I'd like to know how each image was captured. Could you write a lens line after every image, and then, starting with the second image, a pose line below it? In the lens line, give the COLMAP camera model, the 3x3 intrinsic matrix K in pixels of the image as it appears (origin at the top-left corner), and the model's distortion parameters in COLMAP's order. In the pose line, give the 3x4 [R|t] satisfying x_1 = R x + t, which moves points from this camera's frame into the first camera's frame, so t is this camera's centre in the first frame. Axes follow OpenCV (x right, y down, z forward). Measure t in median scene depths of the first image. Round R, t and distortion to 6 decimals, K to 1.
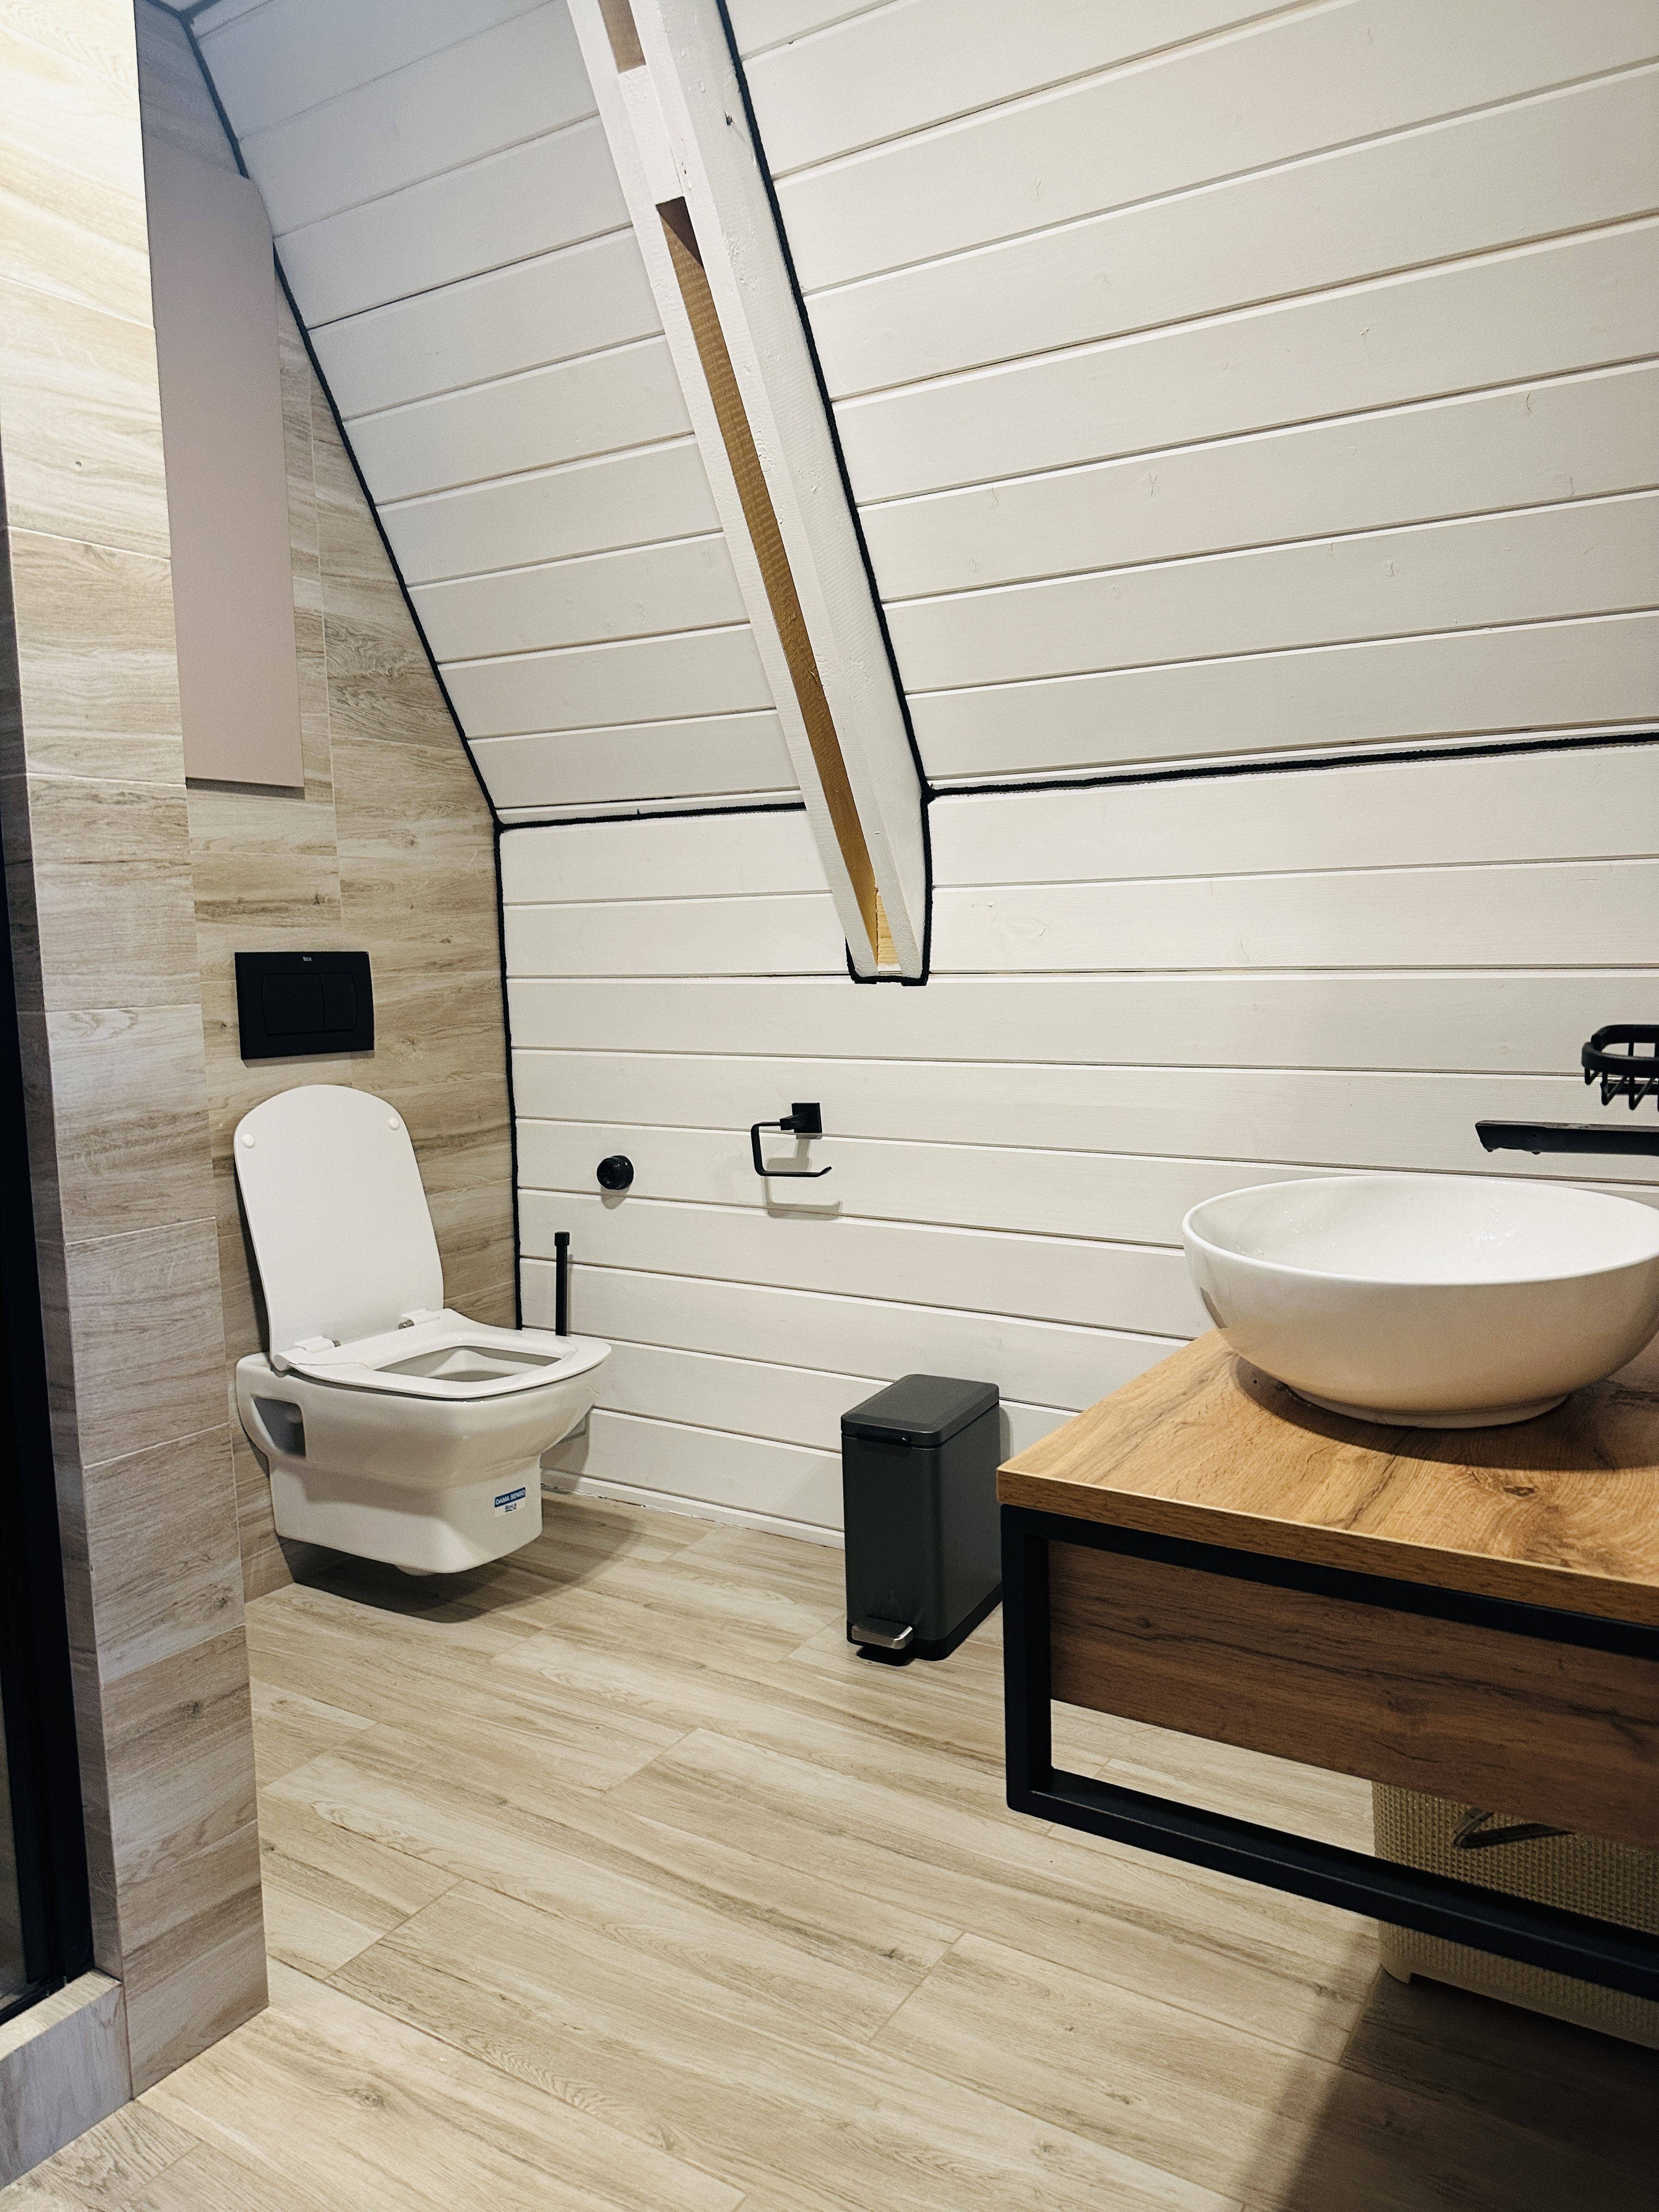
lens RADIAL K [[1538.2, 0, 829.5], [0, 1538.2, 1106.0], [0, 0, 1]] dist [0.129200, -0.199894]
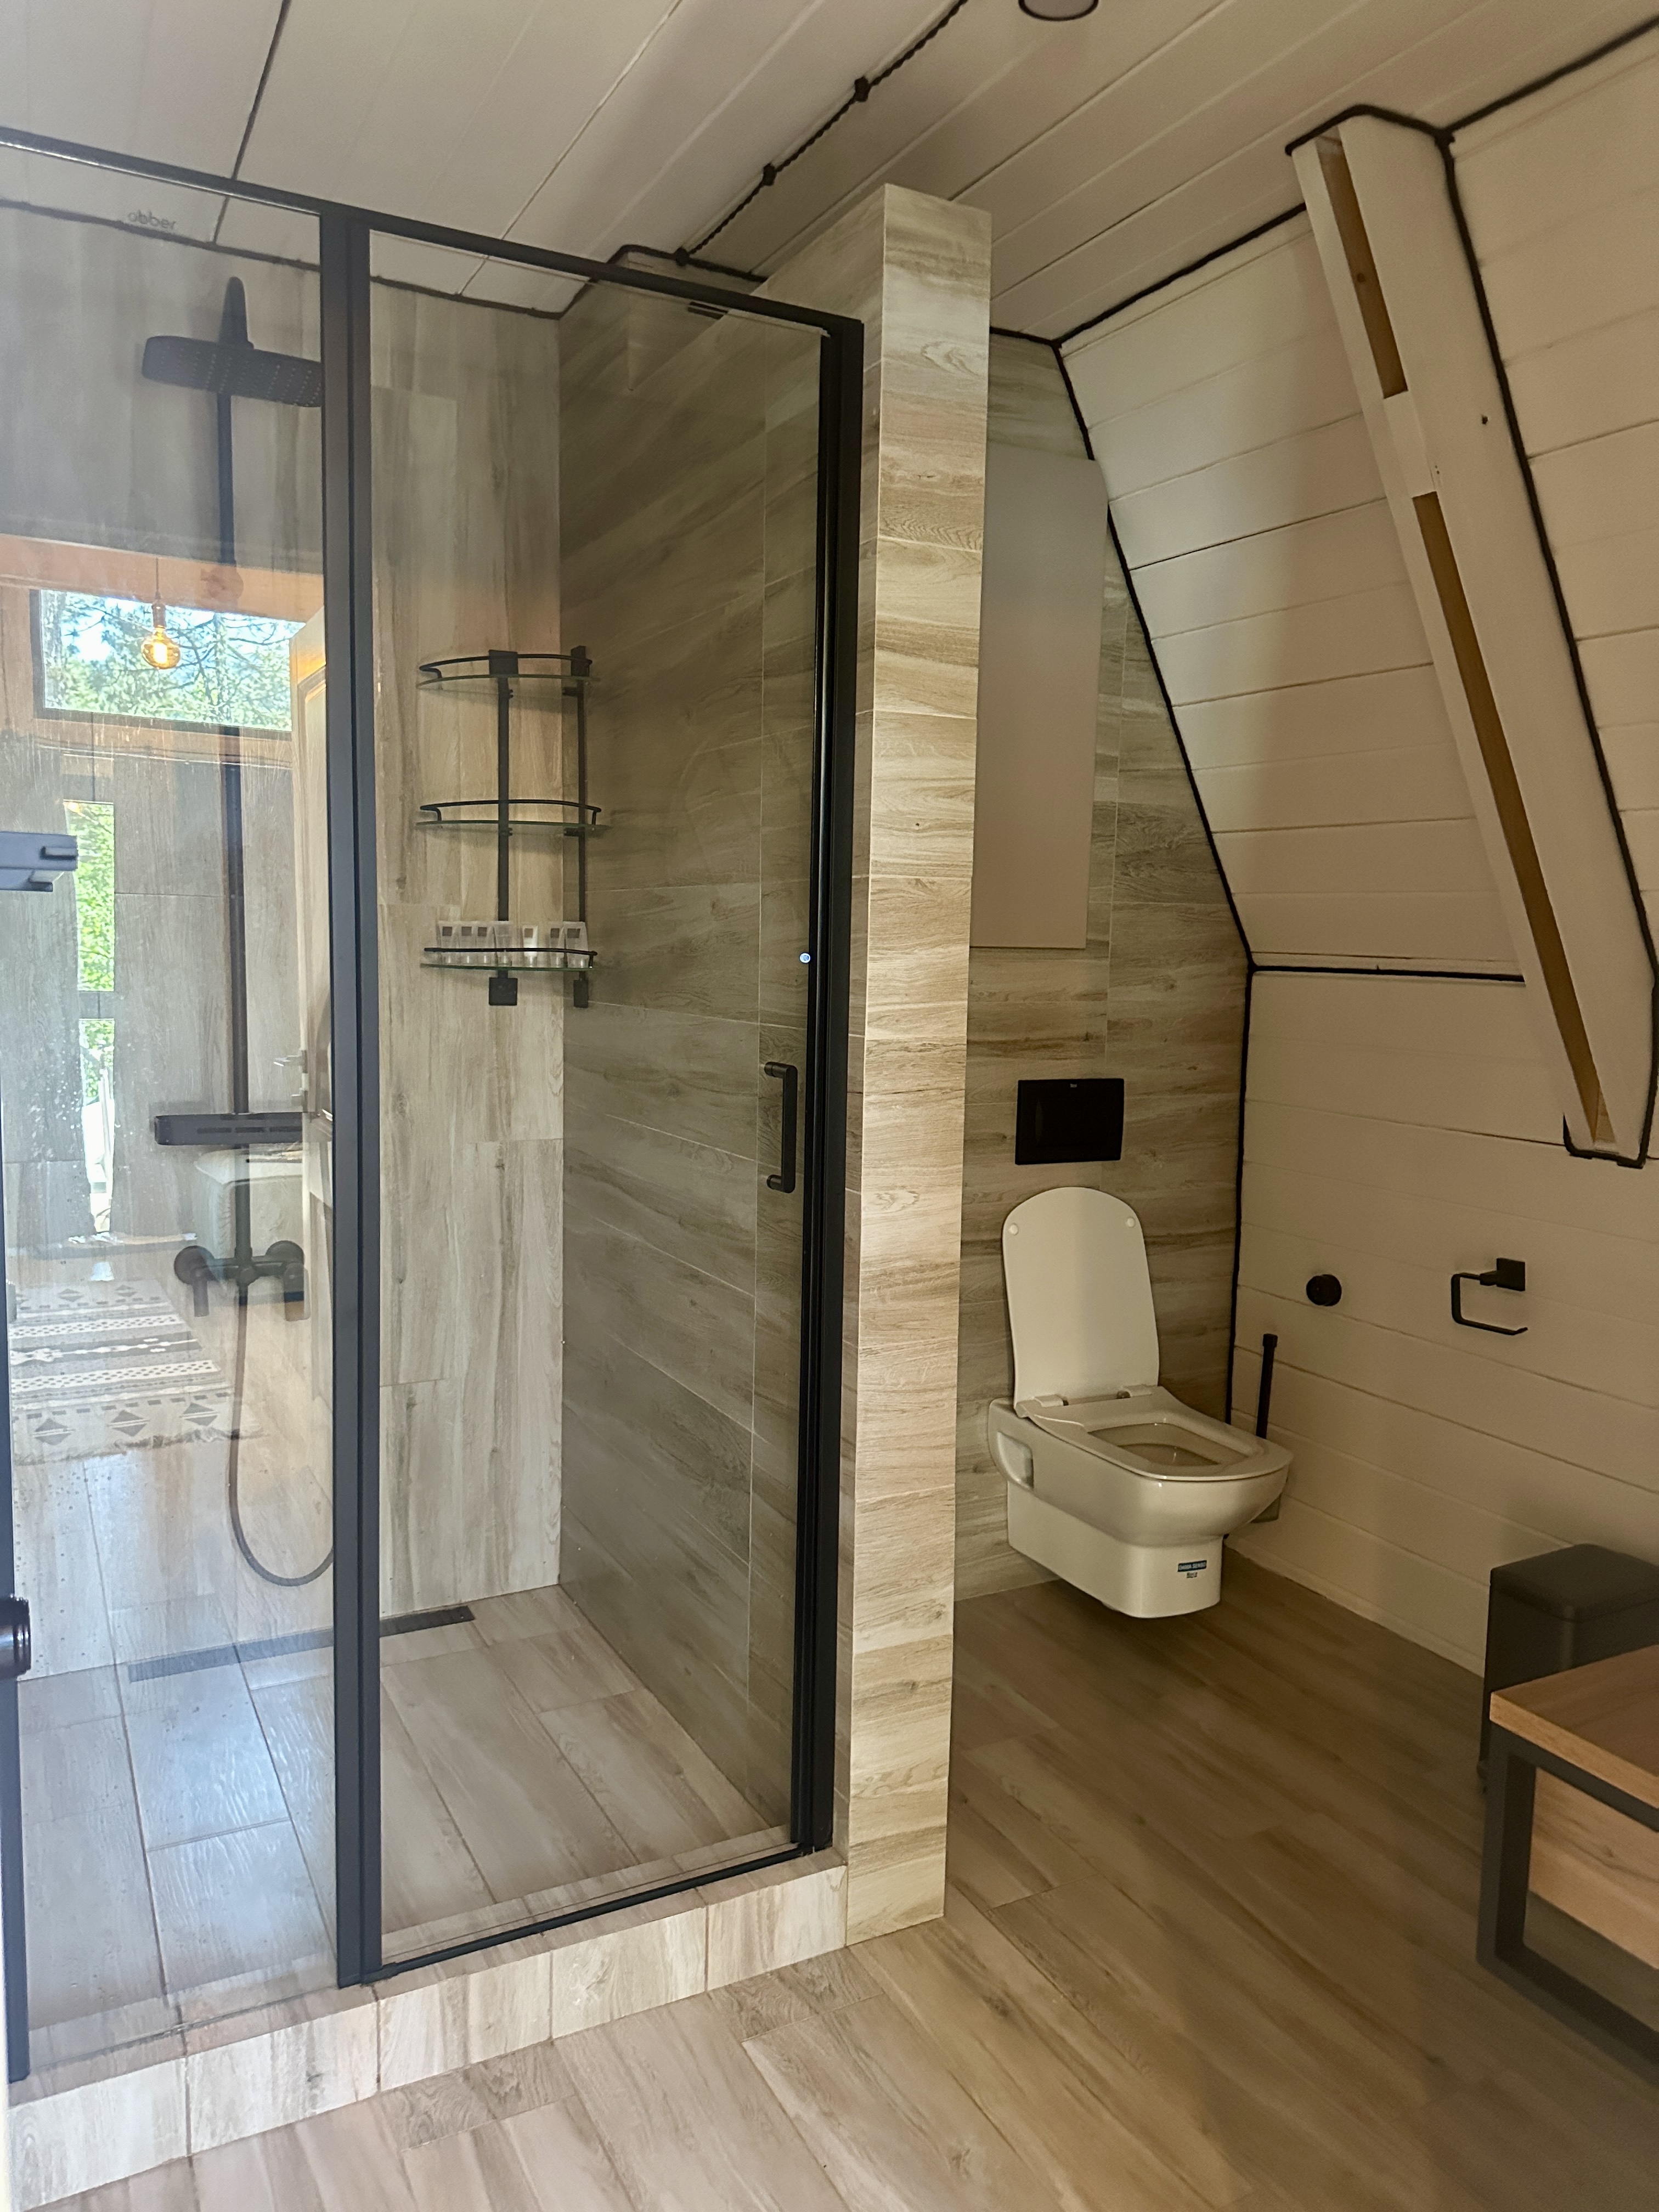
lens RADIAL K [[1504.1, 0, 829.5], [0, 1504.1, 1106.0], [0, 0, 1]] dist [0.083418, -0.180488]
pose [[0.866512, 0.094907, -0.490050, 0.083993], [-0.097126, 0.995051, 0.020970, -0.088098], [0.489615, 0.029425, 0.871442, -0.131650]]
